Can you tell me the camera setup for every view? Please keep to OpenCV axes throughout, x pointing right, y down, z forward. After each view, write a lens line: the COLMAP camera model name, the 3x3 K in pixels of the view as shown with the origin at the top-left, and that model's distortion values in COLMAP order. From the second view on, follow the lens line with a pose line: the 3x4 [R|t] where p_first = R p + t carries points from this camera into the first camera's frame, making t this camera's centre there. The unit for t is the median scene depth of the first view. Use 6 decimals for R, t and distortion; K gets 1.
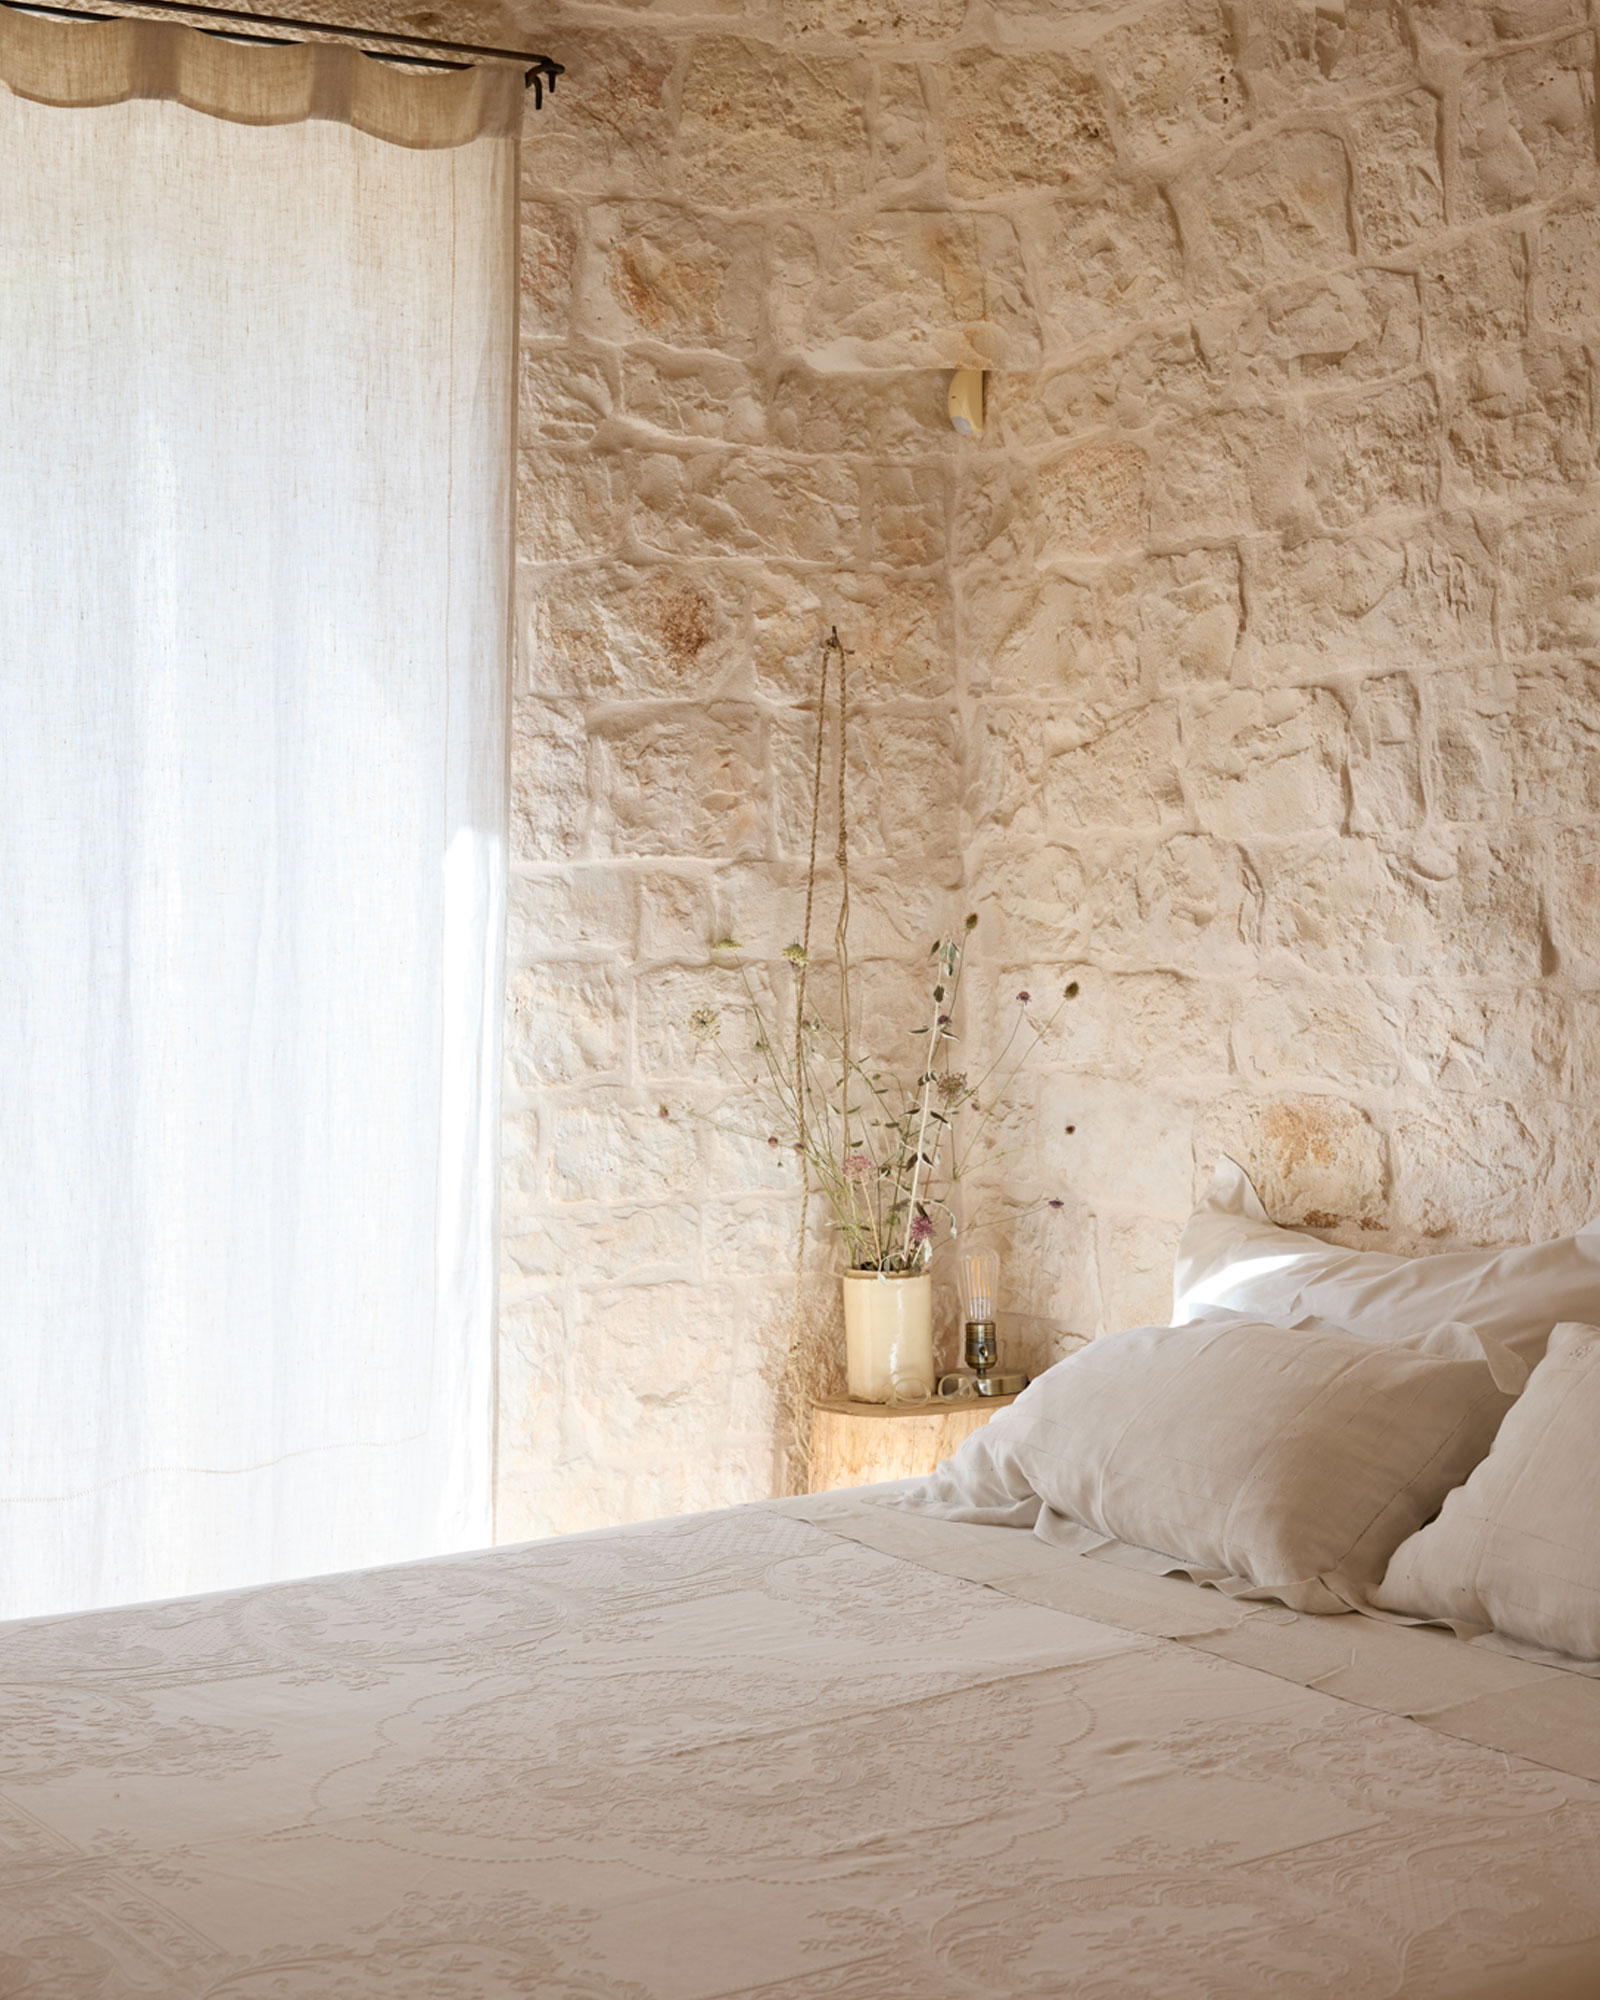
lens RADIAL K [[3000.4, 0, 796.3], [0, 3000.4, 1009.7], [0, 0, 1]] dist [0.002460, 0.017396]
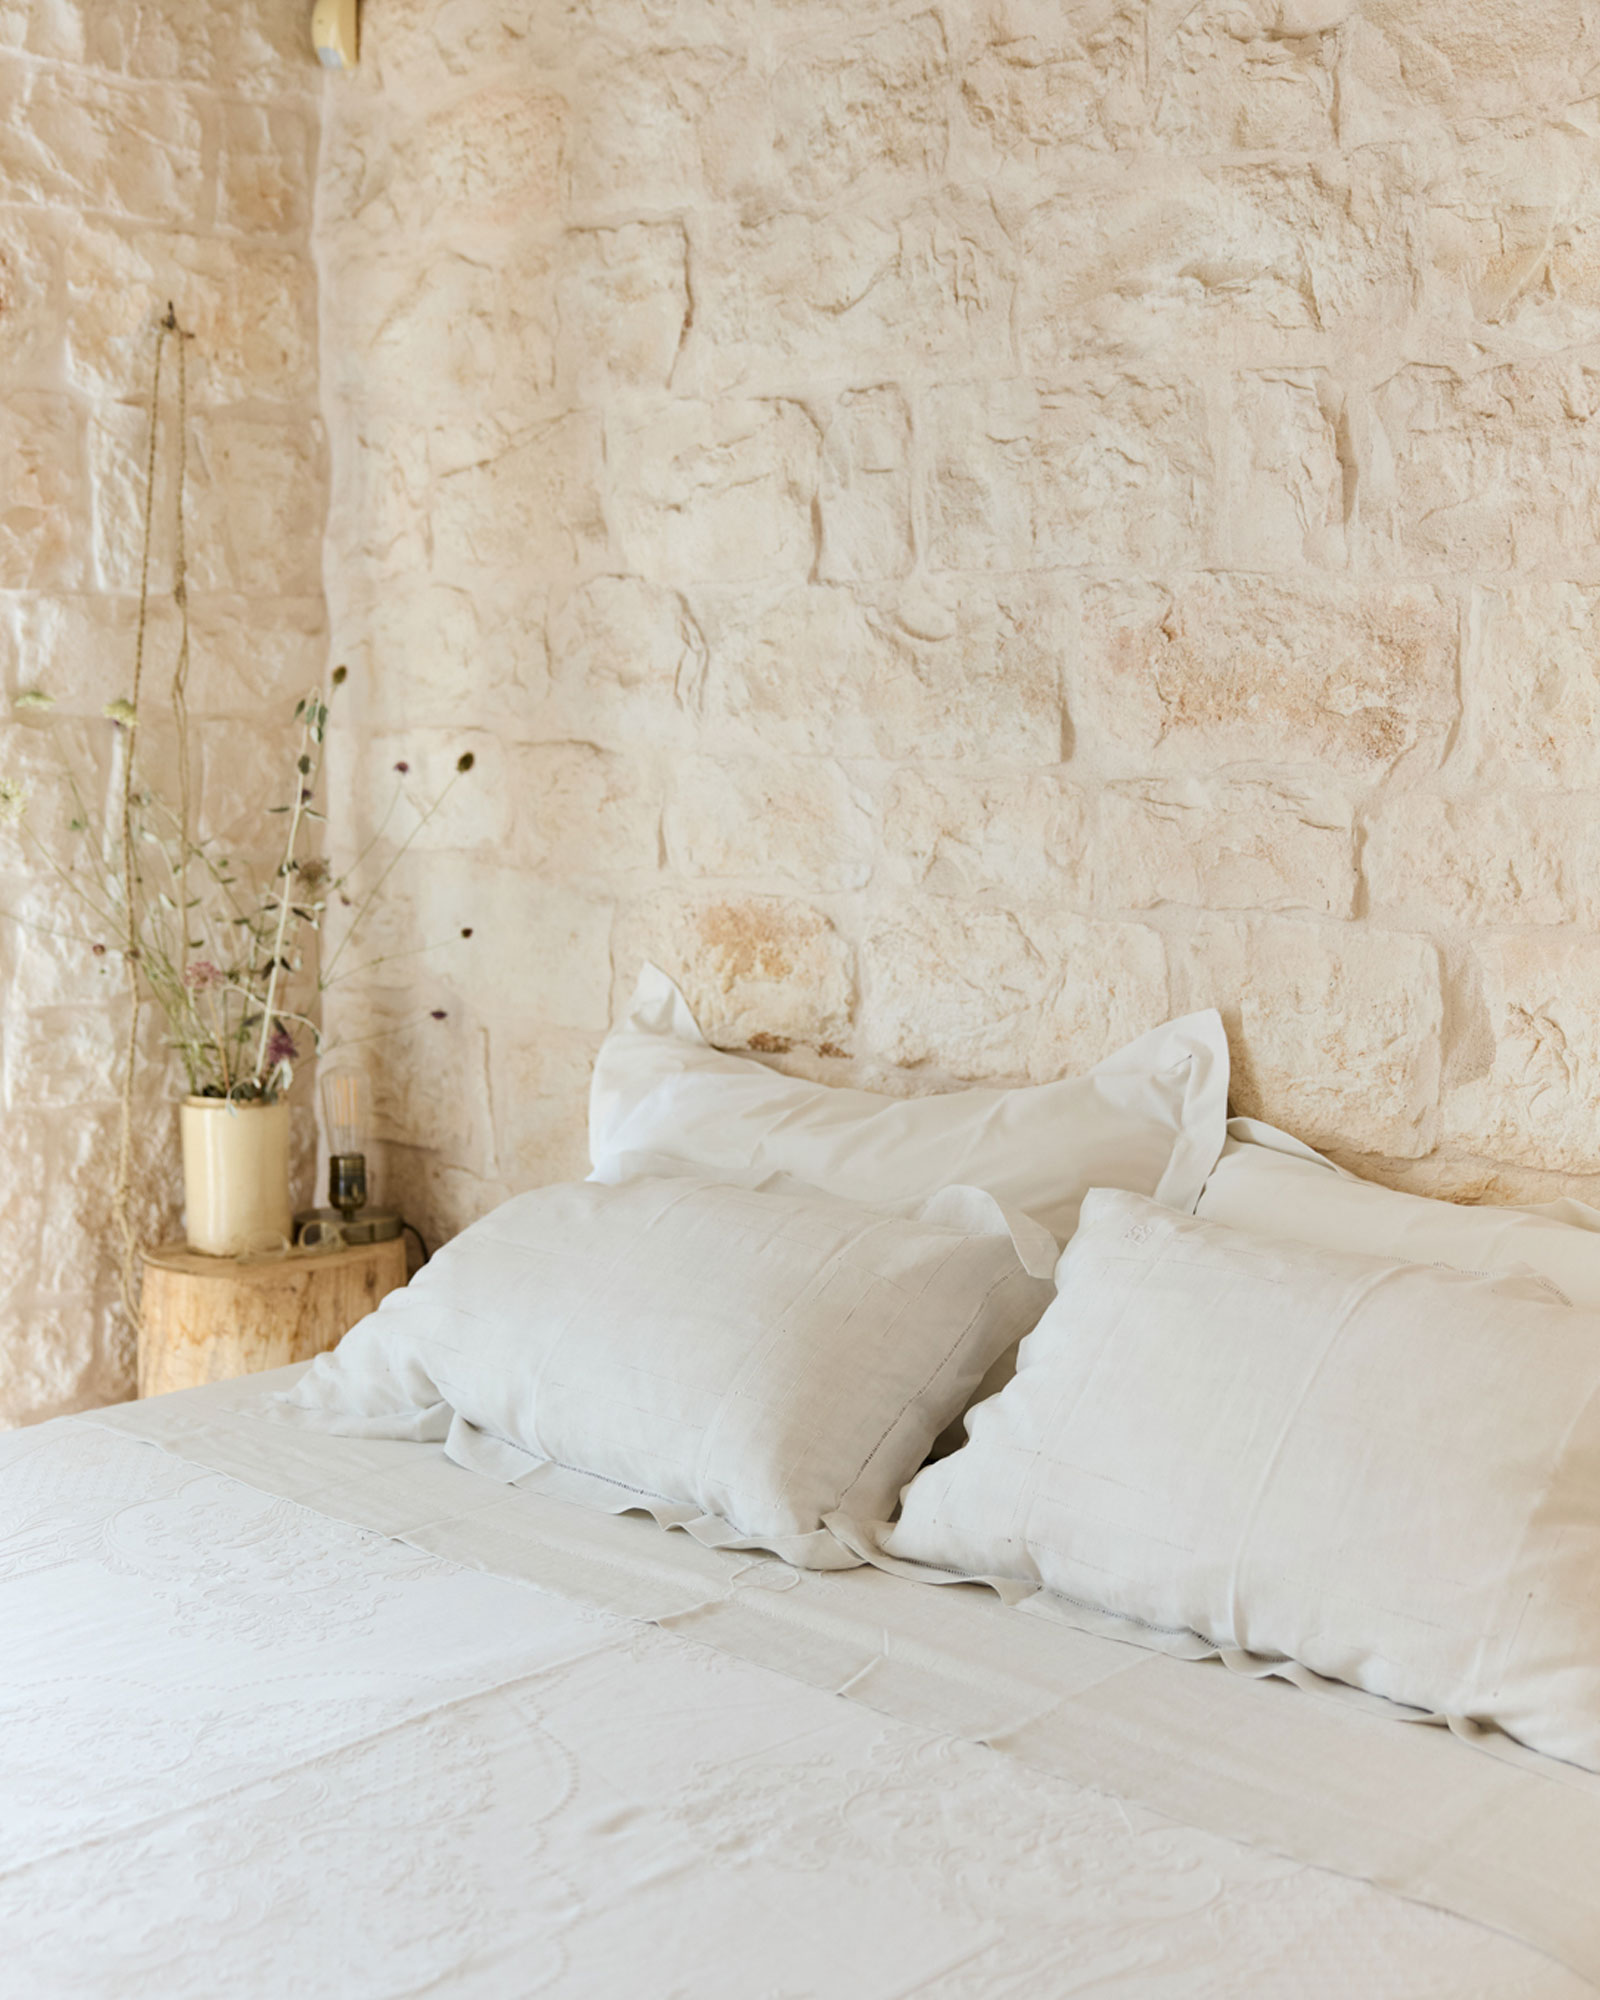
lens RADIAL K [[3000.4, 0, 796.3], [0, 3000.4, 1009.7], [0, 0, 1]] dist [0.002460, 0.017396]
pose [[0.972754, -0.003552, 0.231811, -0.012622], [-0.016071, 0.996444, 0.082706, -0.009129], [-0.231281, -0.084178, 0.969239, 0.185887]]
